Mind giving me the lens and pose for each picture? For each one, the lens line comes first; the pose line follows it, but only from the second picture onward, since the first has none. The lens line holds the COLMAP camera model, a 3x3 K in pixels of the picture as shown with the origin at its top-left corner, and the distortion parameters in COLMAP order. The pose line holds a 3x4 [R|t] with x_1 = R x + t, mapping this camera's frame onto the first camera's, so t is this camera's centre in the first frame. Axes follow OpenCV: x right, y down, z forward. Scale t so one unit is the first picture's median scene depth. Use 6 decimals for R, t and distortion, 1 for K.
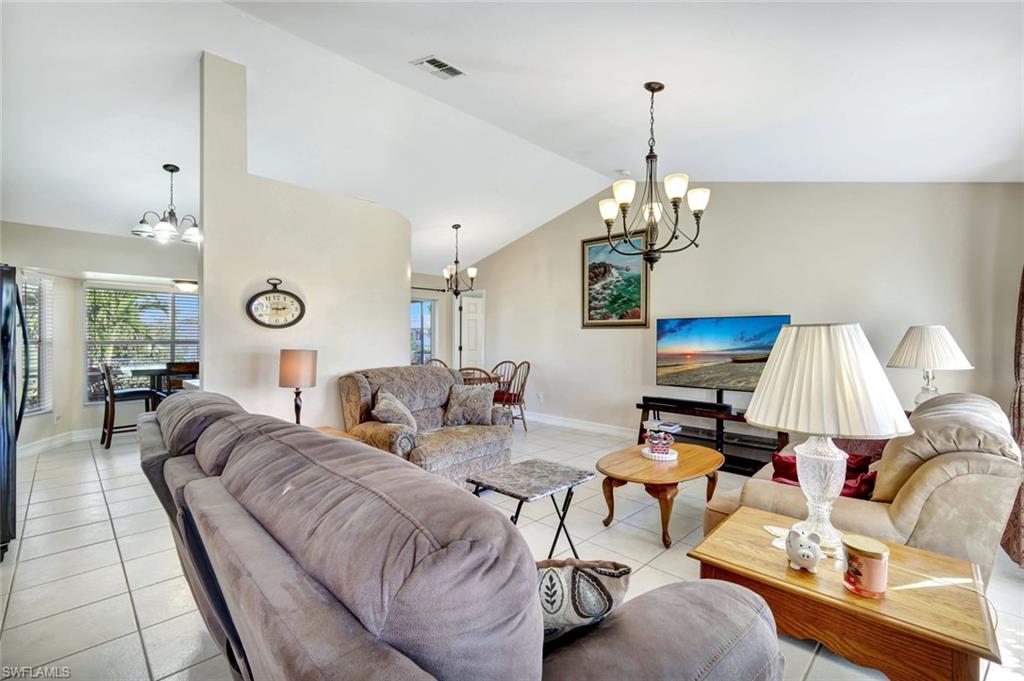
lens RADIAL K [[451.6, 0, 509.9], [0, 451.6, 340.0], [0, 0, 1]] dist [0.006382, -0.000090]
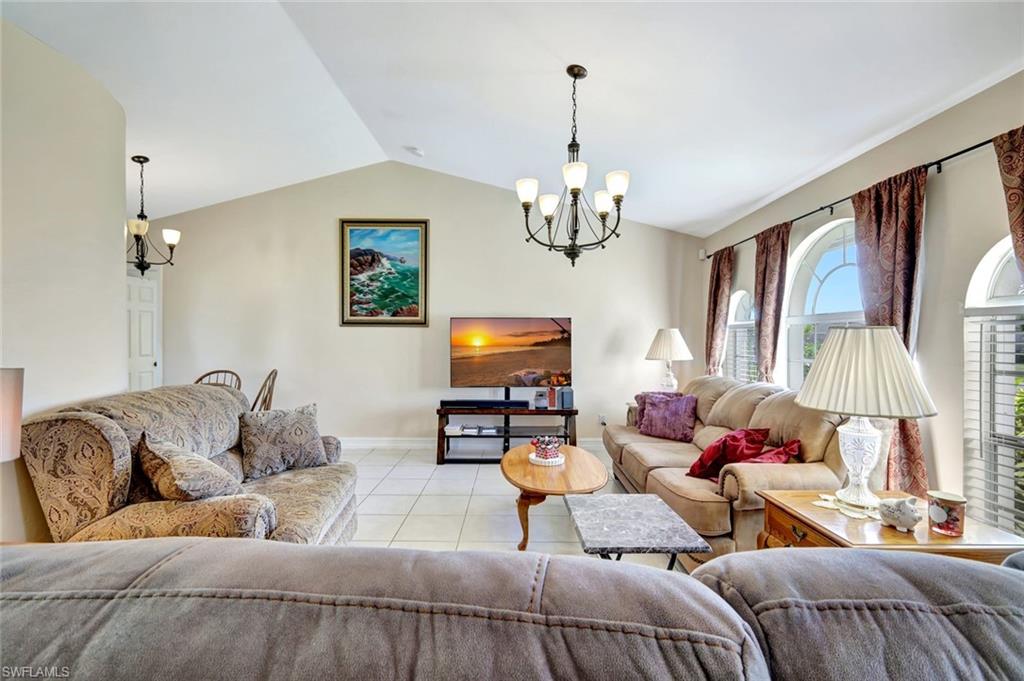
lens RADIAL K [[451.6, 0, 513.1], [0, 451.6, 342.0], [0, 0, 1]] dist [0.006382, -0.000090]
pose [[0.704436, -0.008024, 0.709722, -0.220468], [0.003797, 0.999964, 0.007537, -0.001473], [-0.709757, -0.002614, 0.704442, 0.208289]]
